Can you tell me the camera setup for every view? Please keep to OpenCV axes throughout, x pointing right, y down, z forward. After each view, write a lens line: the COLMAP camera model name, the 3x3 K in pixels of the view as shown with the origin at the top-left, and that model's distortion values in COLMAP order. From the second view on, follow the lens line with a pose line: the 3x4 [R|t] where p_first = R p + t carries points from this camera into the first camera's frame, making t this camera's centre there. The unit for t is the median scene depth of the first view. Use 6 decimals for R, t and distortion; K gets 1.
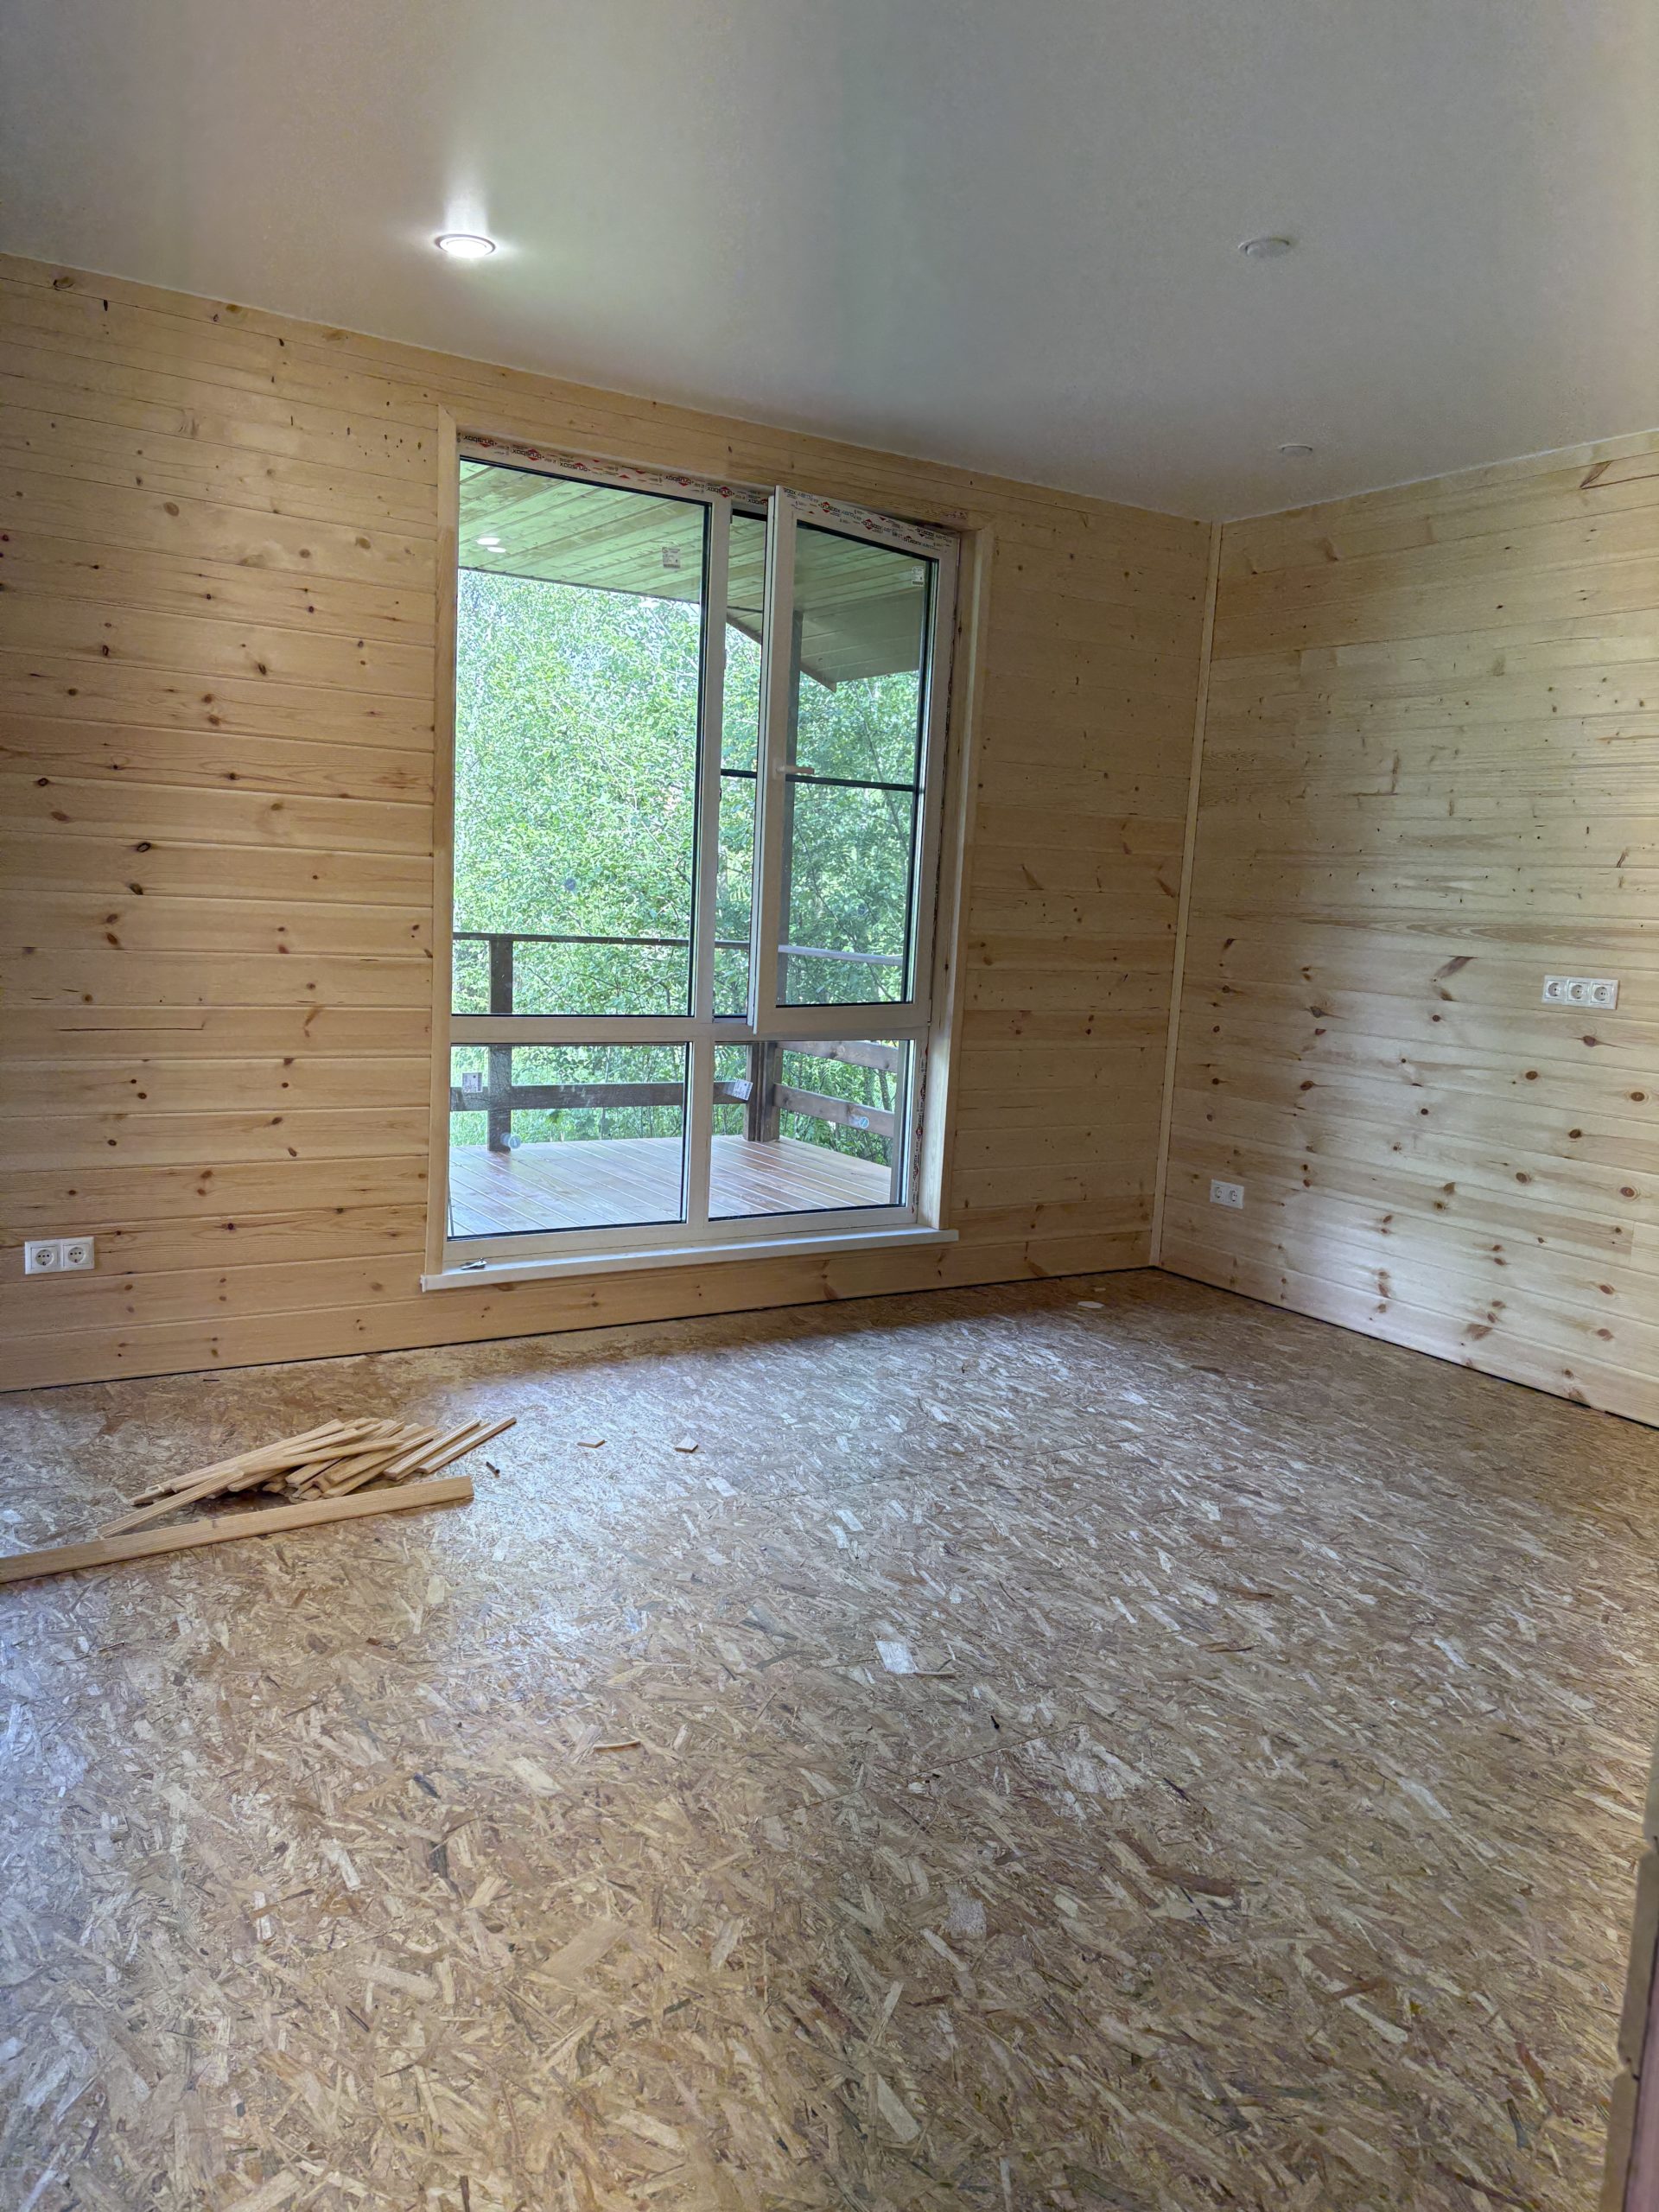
lens RADIAL K [[1652.8, 0, 824.8], [0, 1652.8, 1116.0], [0, 0, 1]] dist [0.023292, -0.008627]
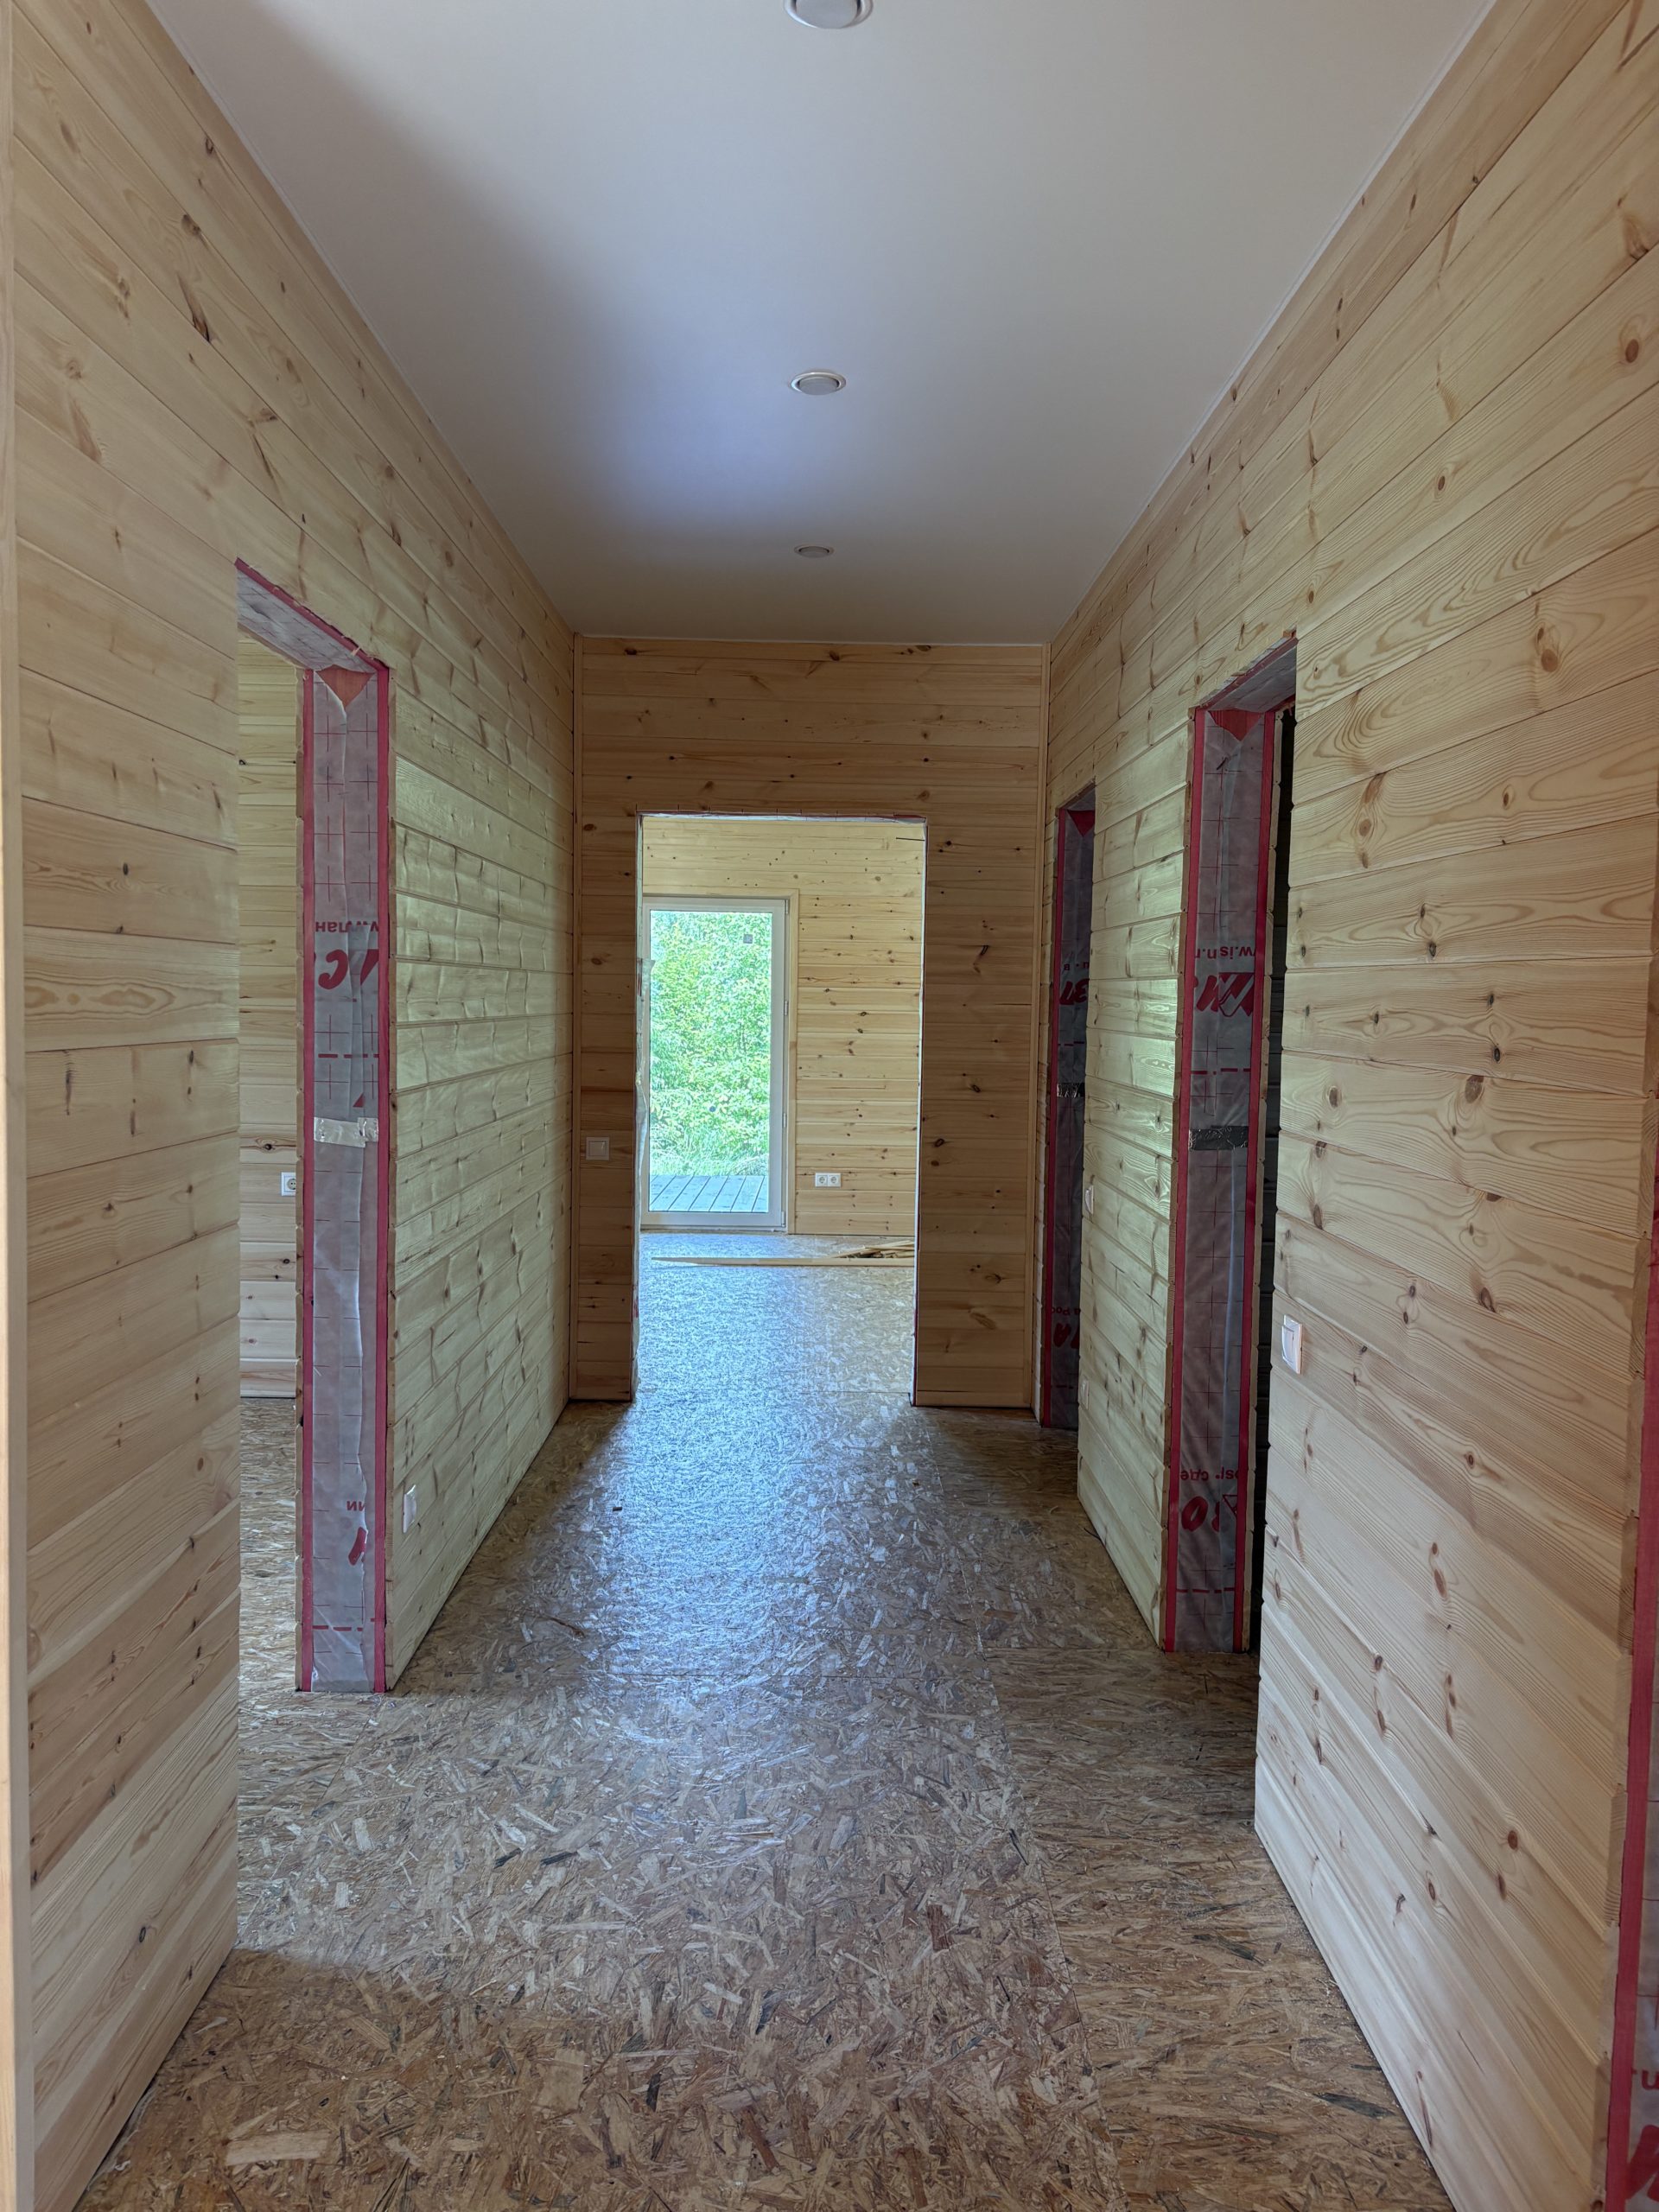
lens RADIAL K [[1647.5, 0, 829.5], [0, 1647.5, 1106.0], [0, 0, 1]] dist [0.123329, -0.275276]
pose [[0.846807, -0.001537, -0.531899, 0.759575], [-0.046747, 0.995911, -0.077302, 0.148174], [0.529843, 0.090324, 0.843272, -0.964896]]
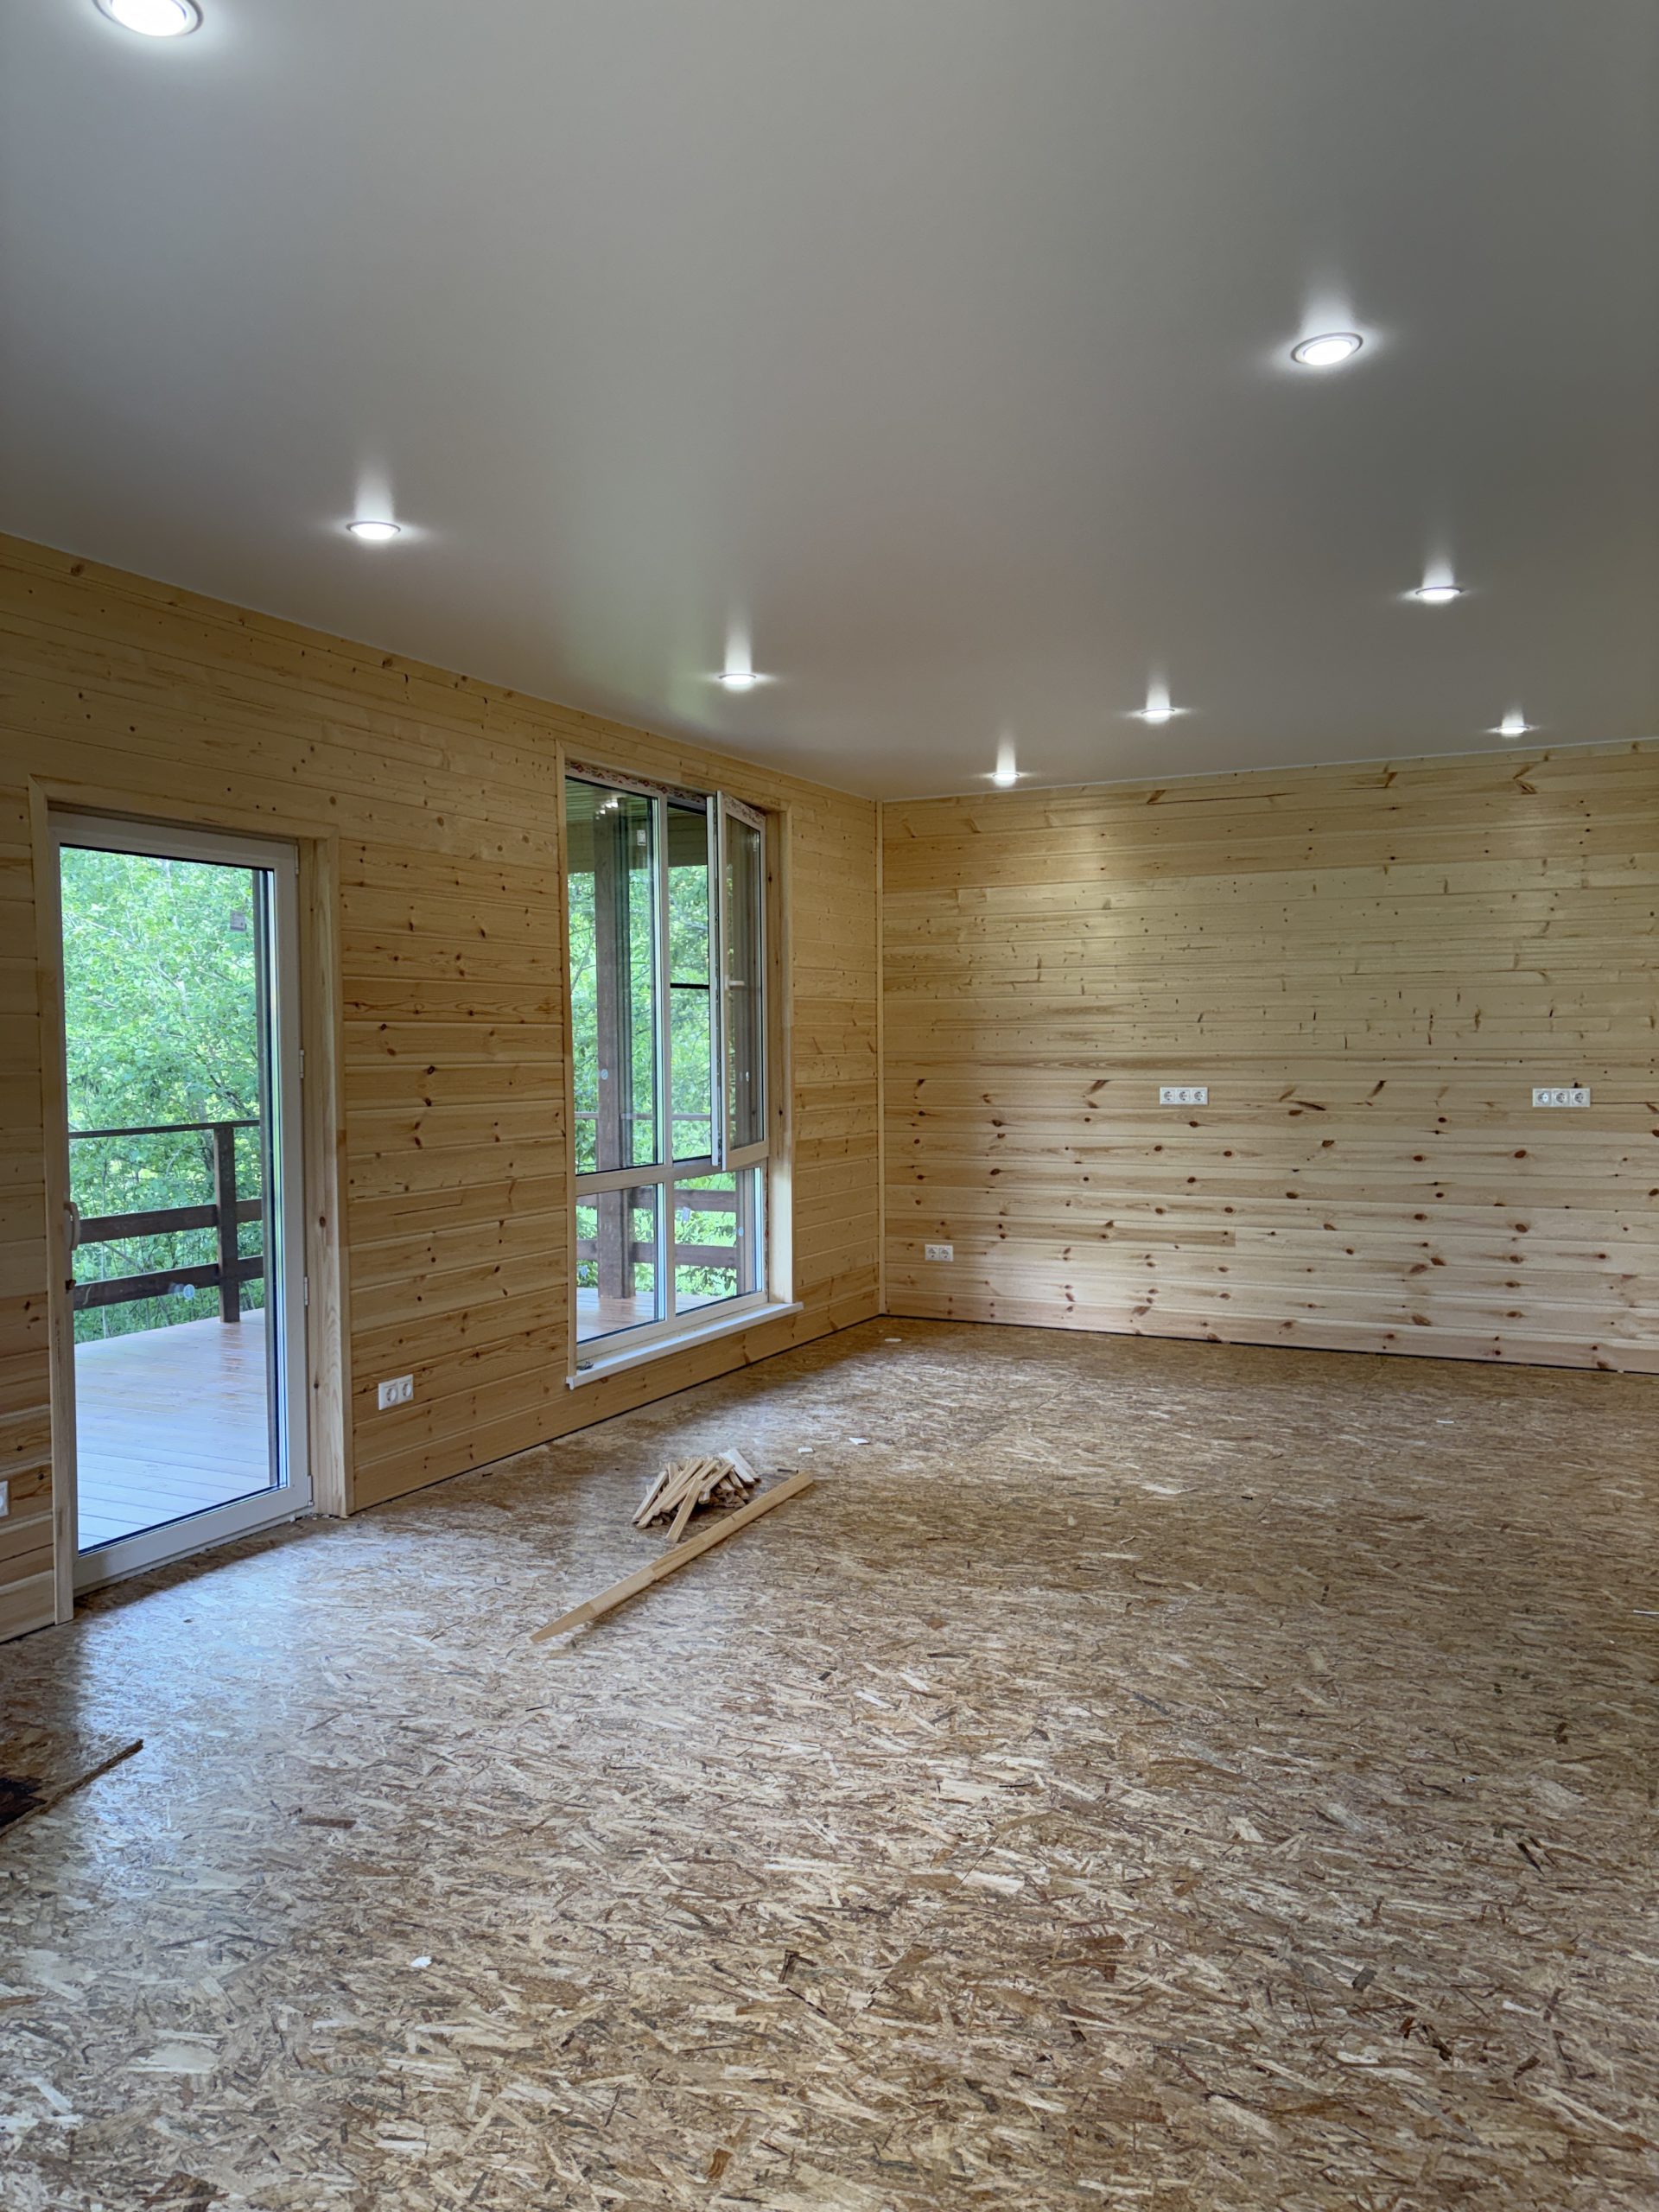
lens RADIAL K [[1647.5, 0, 829.5], [0, 1647.5, 1106.0], [0, 0, 1]] dist [0.123329, -0.275276]
pose [[0.849716, -0.080094, 0.521121, -0.747010], [0.124506, 0.990922, -0.050713, -0.024723], [-0.512329, 0.107975, 0.851975, -0.253981]]
